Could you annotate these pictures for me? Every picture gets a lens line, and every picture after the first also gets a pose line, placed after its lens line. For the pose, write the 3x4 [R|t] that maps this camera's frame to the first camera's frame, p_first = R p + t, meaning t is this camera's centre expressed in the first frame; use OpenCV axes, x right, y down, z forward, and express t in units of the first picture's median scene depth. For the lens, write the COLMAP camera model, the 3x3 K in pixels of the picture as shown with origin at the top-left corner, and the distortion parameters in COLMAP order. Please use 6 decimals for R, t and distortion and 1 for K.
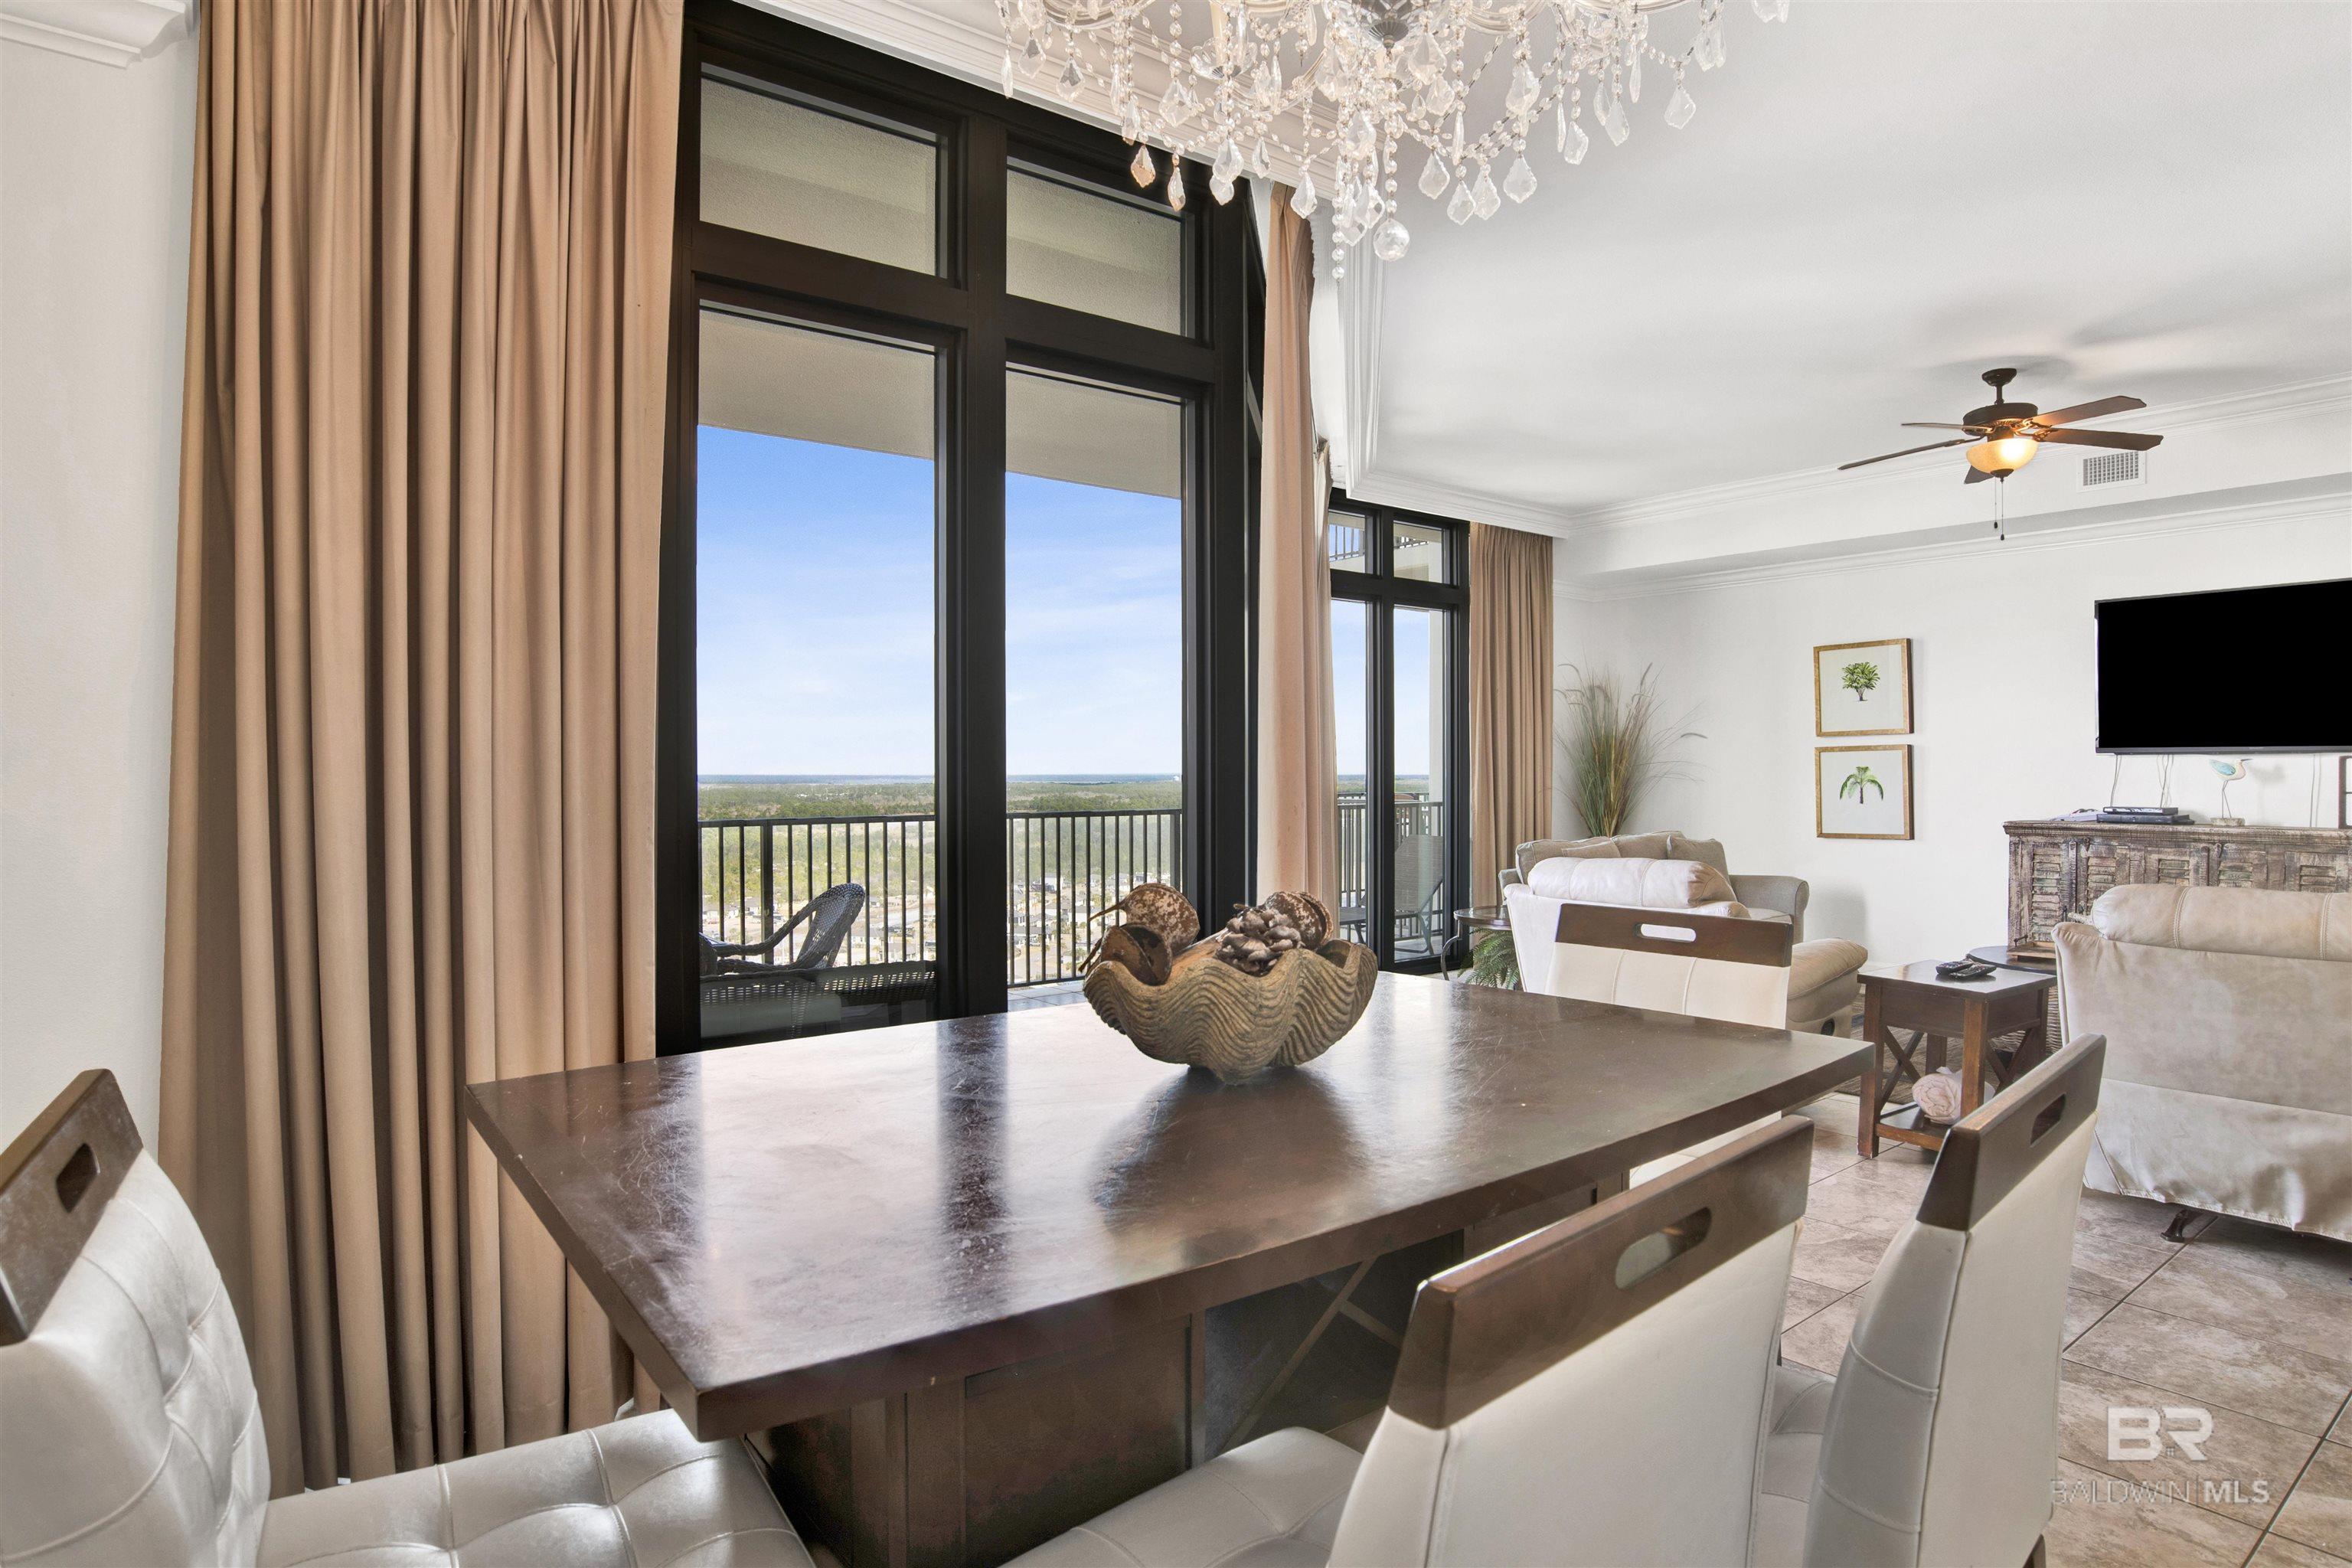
lens RADIAL K [[1229.1, 0, 1216.3], [0, 1229.1, 789.1], [0, 0, 1]] dist [-0.045662, 0.006131]
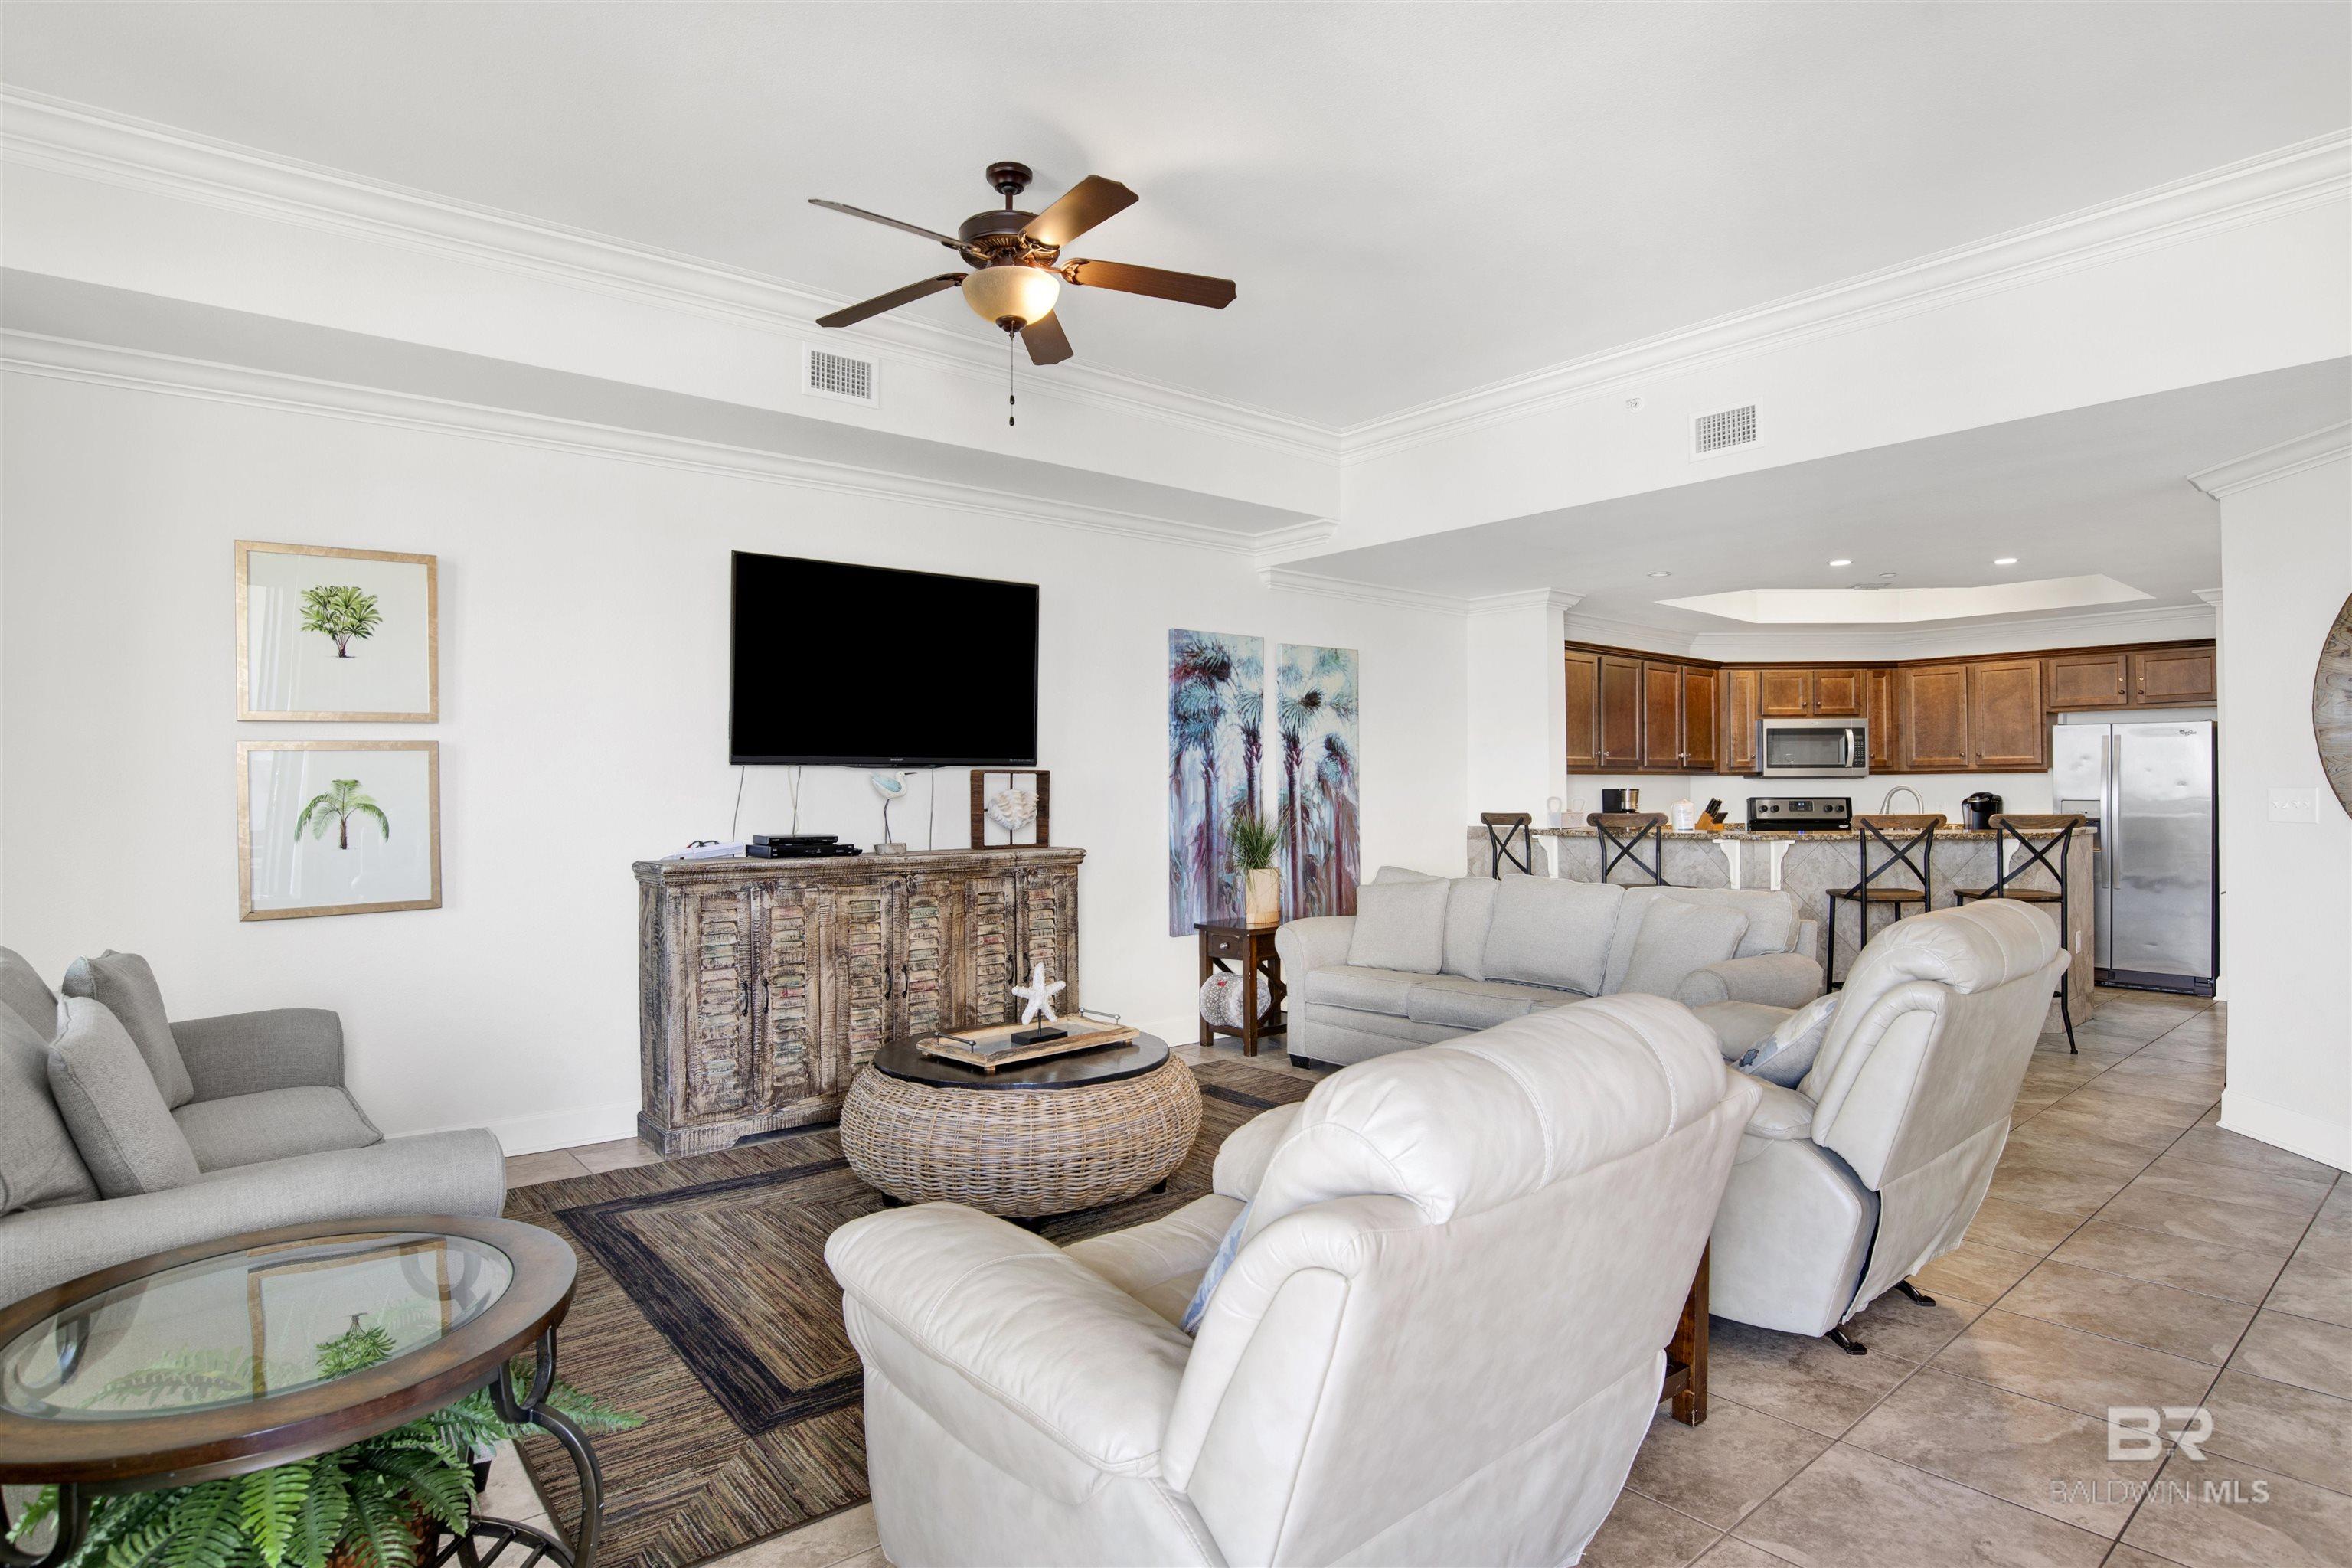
lens RADIAL K [[1229.1, 0, 1181.3], [0, 1229.1, 780.3], [0, 0, 1]] dist [-0.045662, 0.006131]
pose [[-0.017546, 0.010091, 0.999795, -0.005033], [0.020769, 0.999737, -0.009725, -0.006837], [-0.999630, 0.020594, -0.017751, 0.742601]]
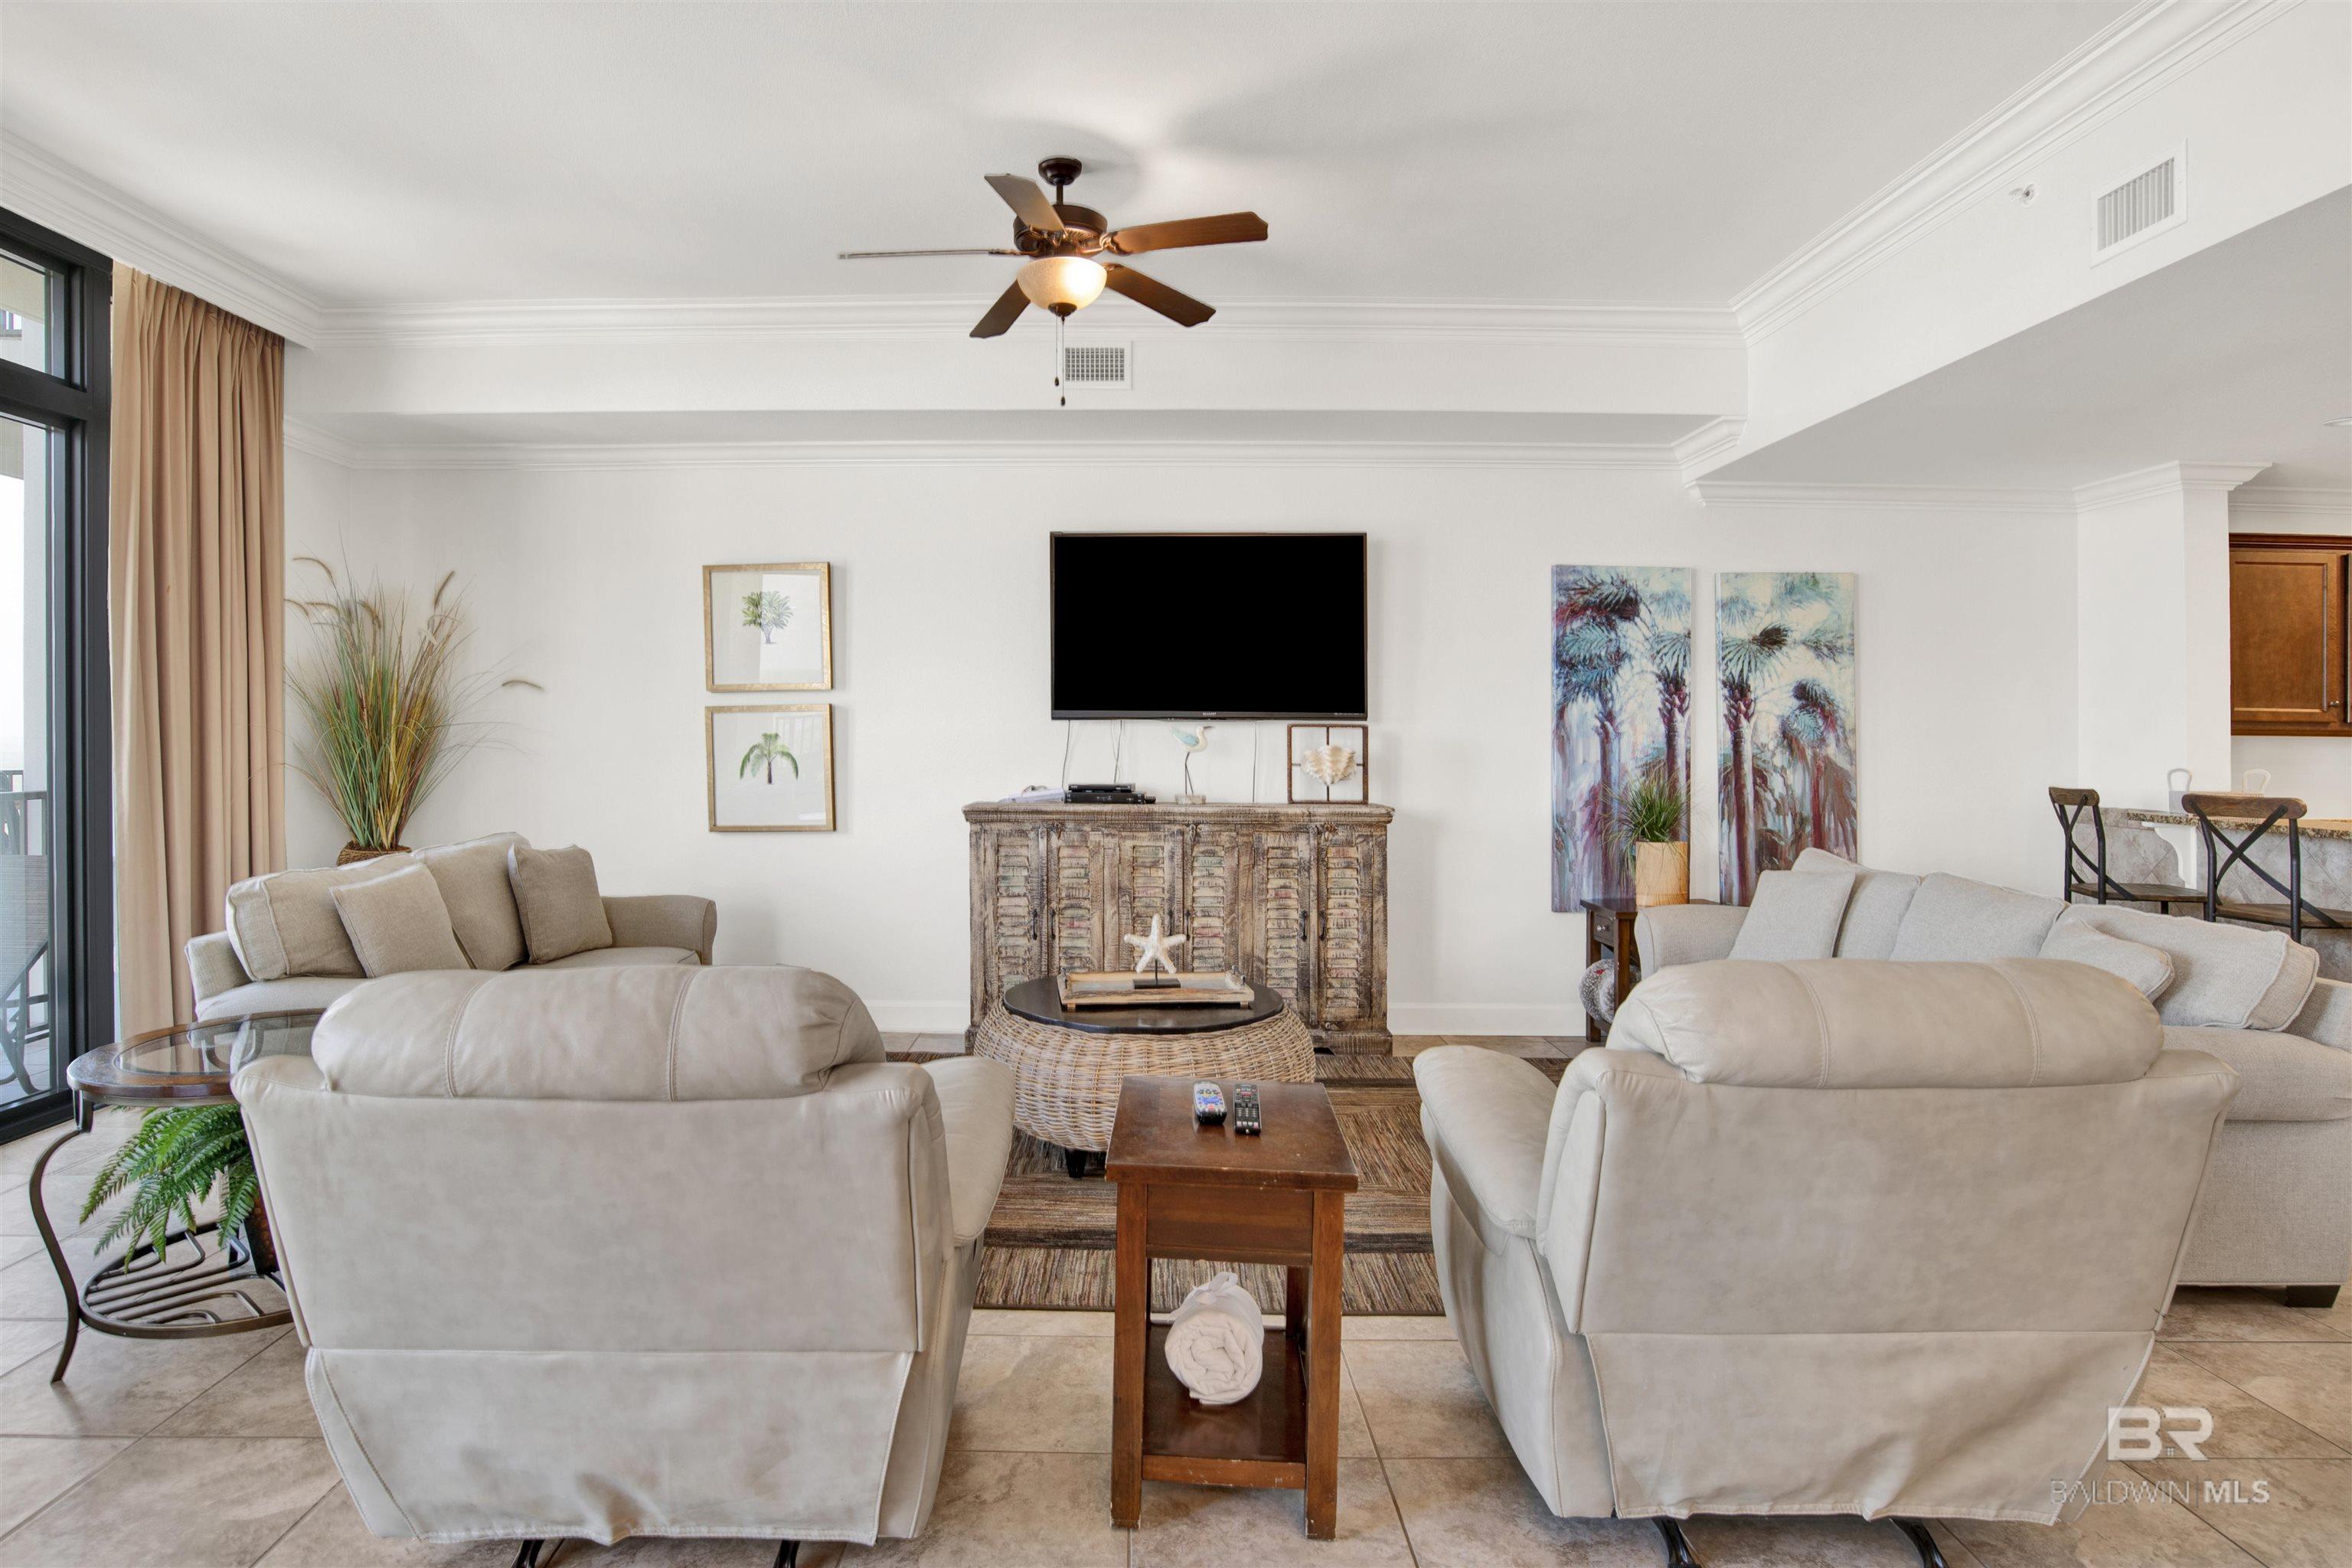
lens RADIAL K [[1229.1, 0, 1096.9], [0, 1229.1, 756.3], [0, 0, 1]] dist [-0.045662, 0.006131]
pose [[0.631748, -0.005785, 0.775152, 0.098053], [0.004684, 0.999982, 0.003645, -0.007138], [-0.775160, 0.001328, 0.631764, 0.443124]]
